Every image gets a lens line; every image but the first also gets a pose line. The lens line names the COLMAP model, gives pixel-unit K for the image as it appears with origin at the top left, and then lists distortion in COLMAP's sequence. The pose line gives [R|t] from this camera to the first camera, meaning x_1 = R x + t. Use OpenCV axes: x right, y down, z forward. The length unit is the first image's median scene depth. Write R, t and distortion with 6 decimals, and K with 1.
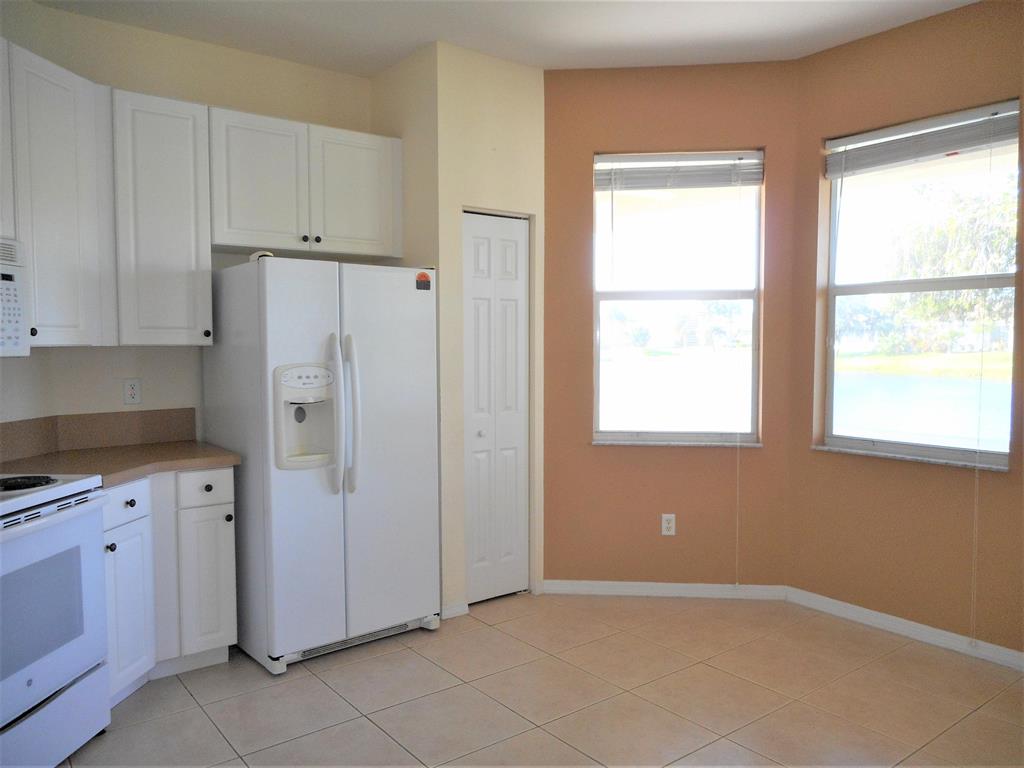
lens RADIAL K [[766.6, 0, 512.0], [0, 766.6, 384.0], [0, 0, 1]] dist [0.002551, -0.003826]
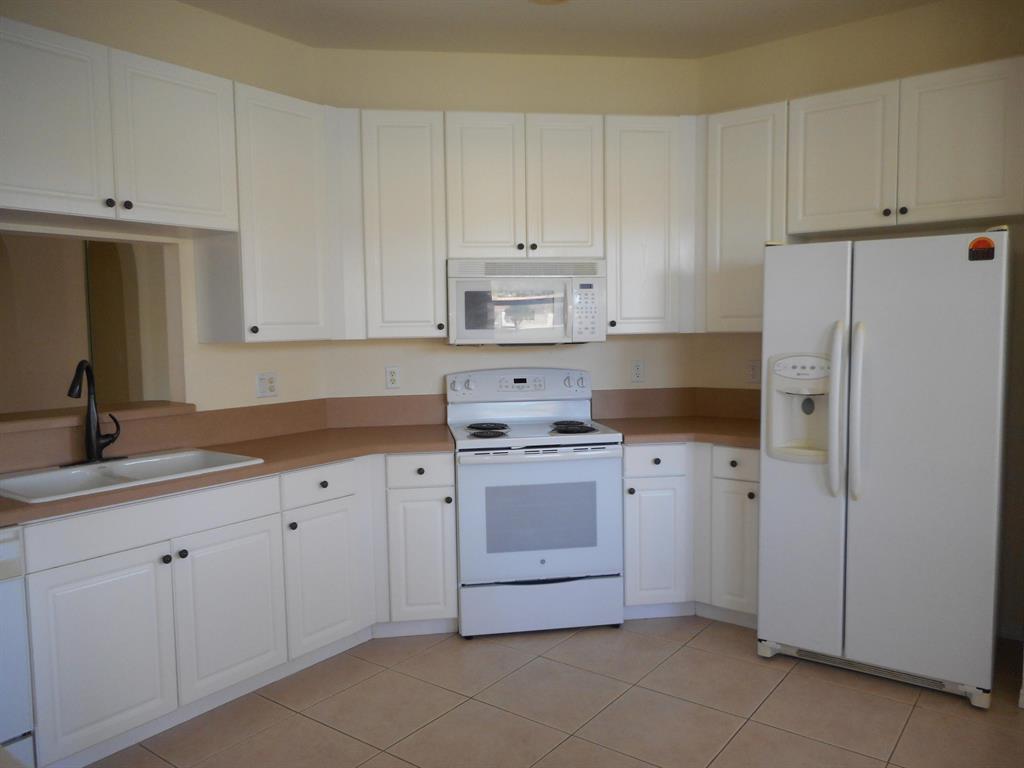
lens RADIAL K [[766.6, 0, 512.0], [0, 766.6, 384.0], [0, 0, 1]] dist [0.002551, -0.003826]
pose [[0.258772, 0.074573, -0.963055, 0.558176], [-0.038786, 0.997014, 0.066781, -0.037989], [0.965159, 0.020072, 0.260892, 0.398439]]
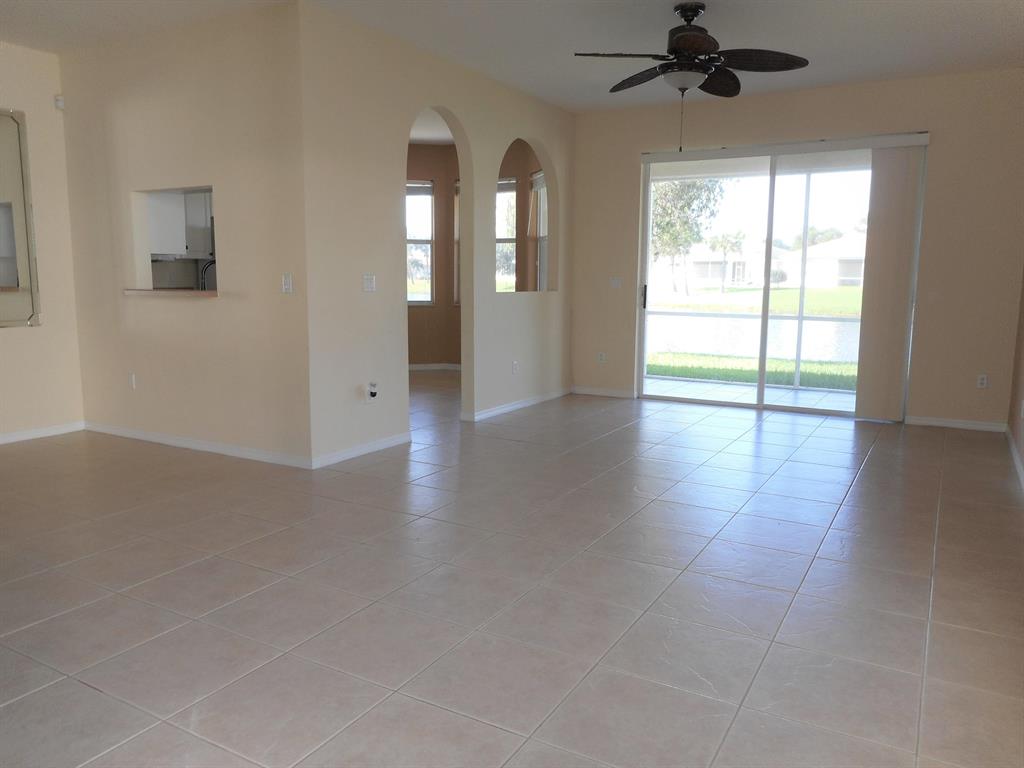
lens RADIAL K [[766.6, 0, 512.0], [0, 766.6, 384.0], [0, 0, 1]] dist [0.002551, -0.003826]
pose [[0.926501, -0.044540, 0.373648, -0.460900], [0.011759, 0.995912, 0.089558, 0.143300], [-0.376109, -0.078582, 0.923237, -1.701992]]
